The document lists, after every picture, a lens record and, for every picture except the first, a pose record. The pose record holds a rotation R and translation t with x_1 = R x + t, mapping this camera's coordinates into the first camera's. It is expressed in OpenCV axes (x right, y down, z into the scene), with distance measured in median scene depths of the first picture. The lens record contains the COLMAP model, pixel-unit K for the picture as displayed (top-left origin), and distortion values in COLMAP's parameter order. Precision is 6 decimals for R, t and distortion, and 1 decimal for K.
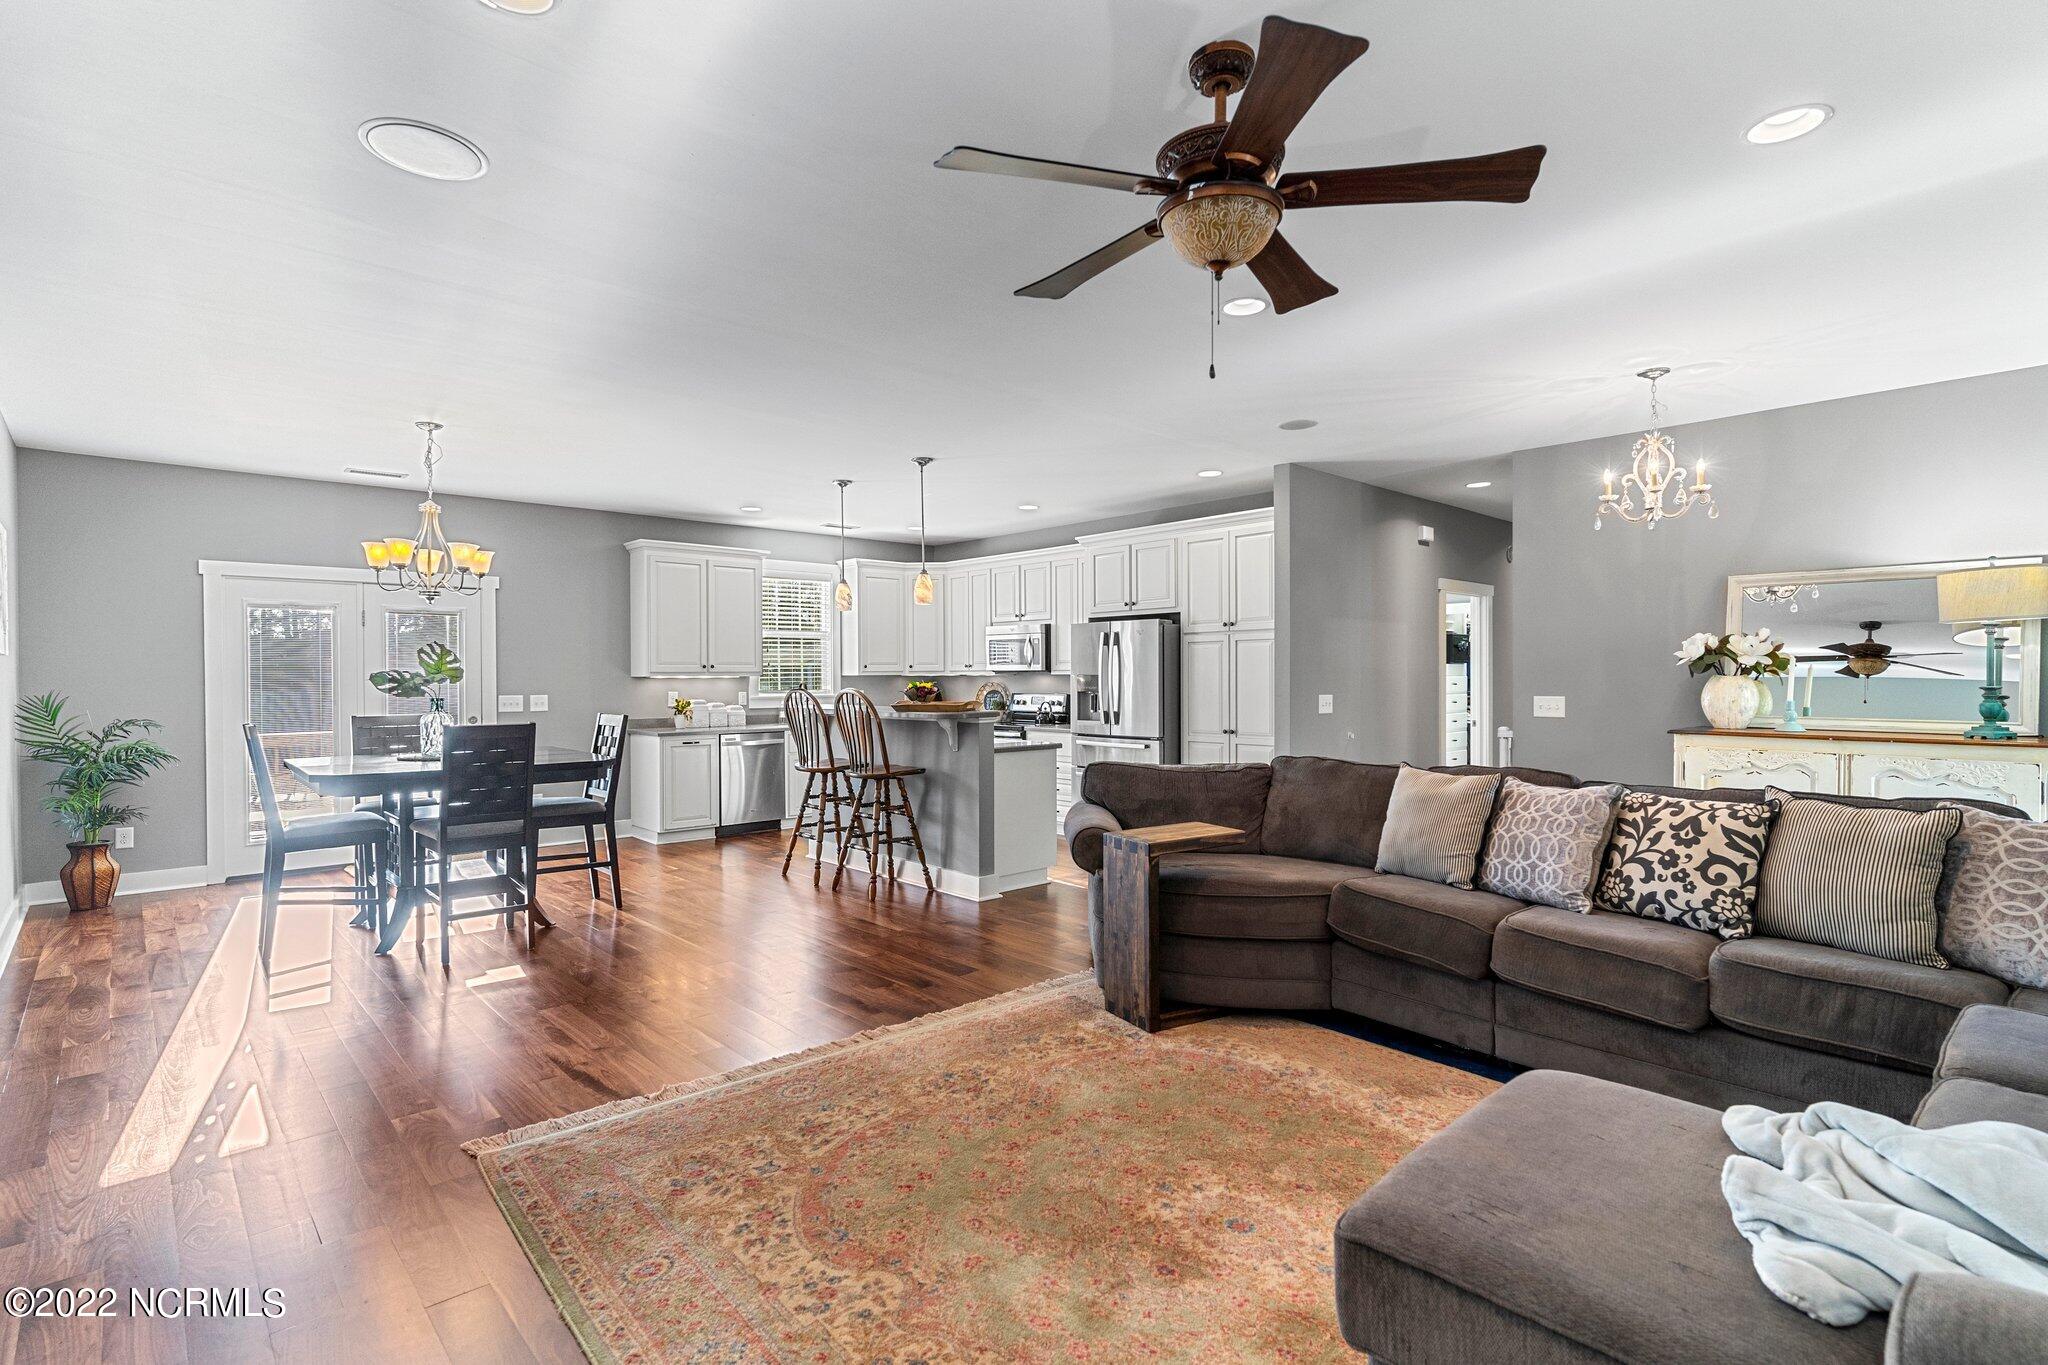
lens RADIAL K [[988.1, 0, 1022.7], [0, 988.1, 686.9], [0, 0, 1]] dist [-0.000152, -0.000297]
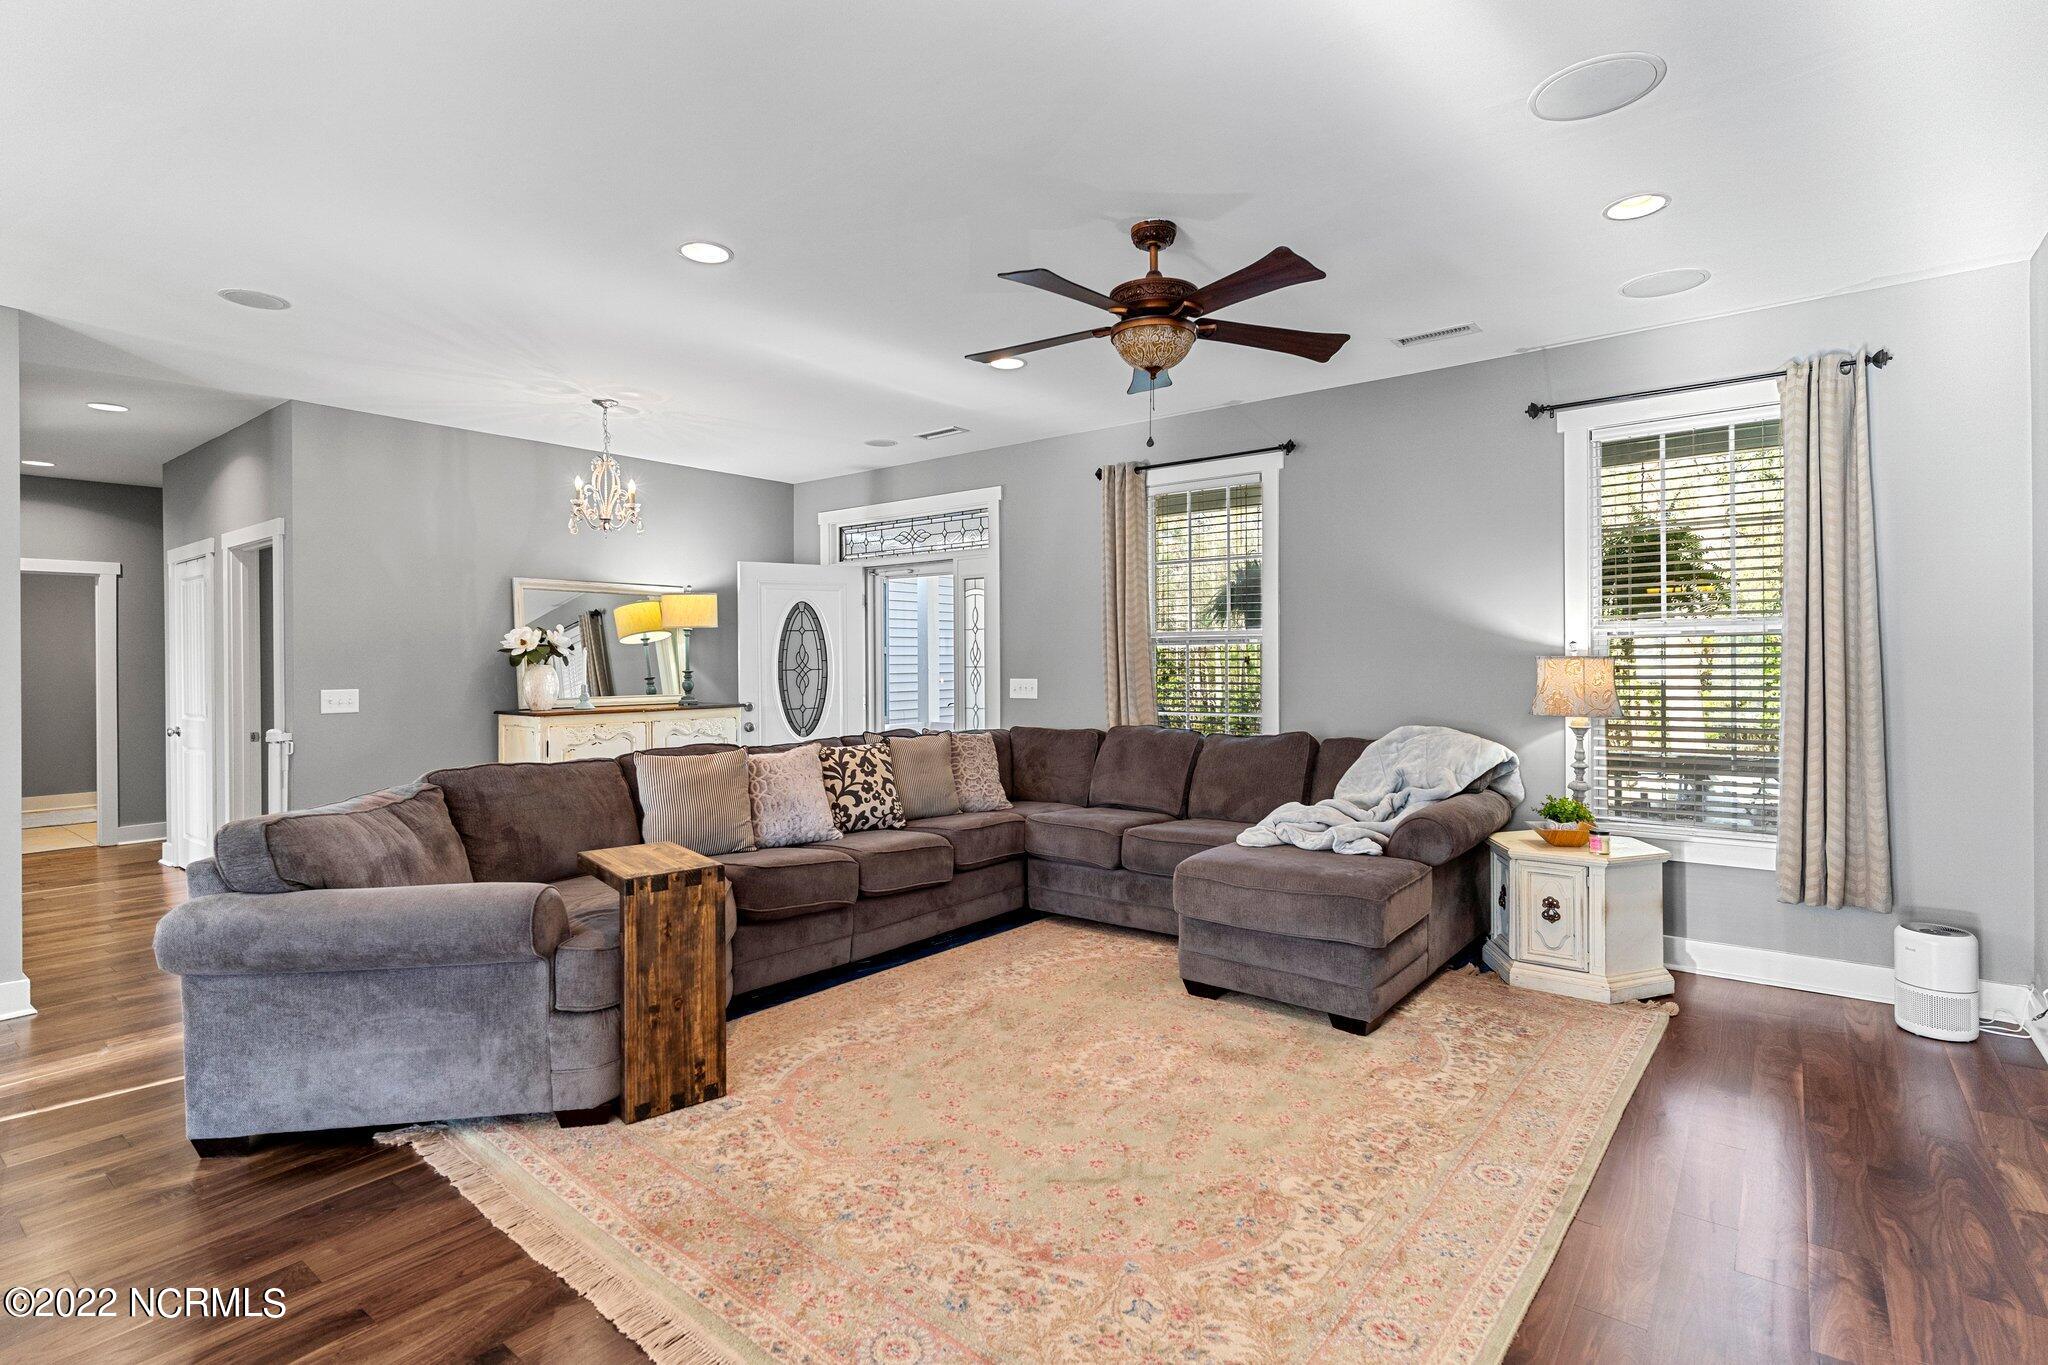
lens RADIAL K [[988.1, 0, 1022.9], [0, 988.1, 660.8], [0, 0, 1]] dist [-0.000152, -0.000297]
pose [[-0.168877, 0.002058, 0.985635, -0.804385], [0.019254, 0.999814, 0.001211, -0.009297], [-0.985449, 0.019182, -0.168886, 0.984470]]
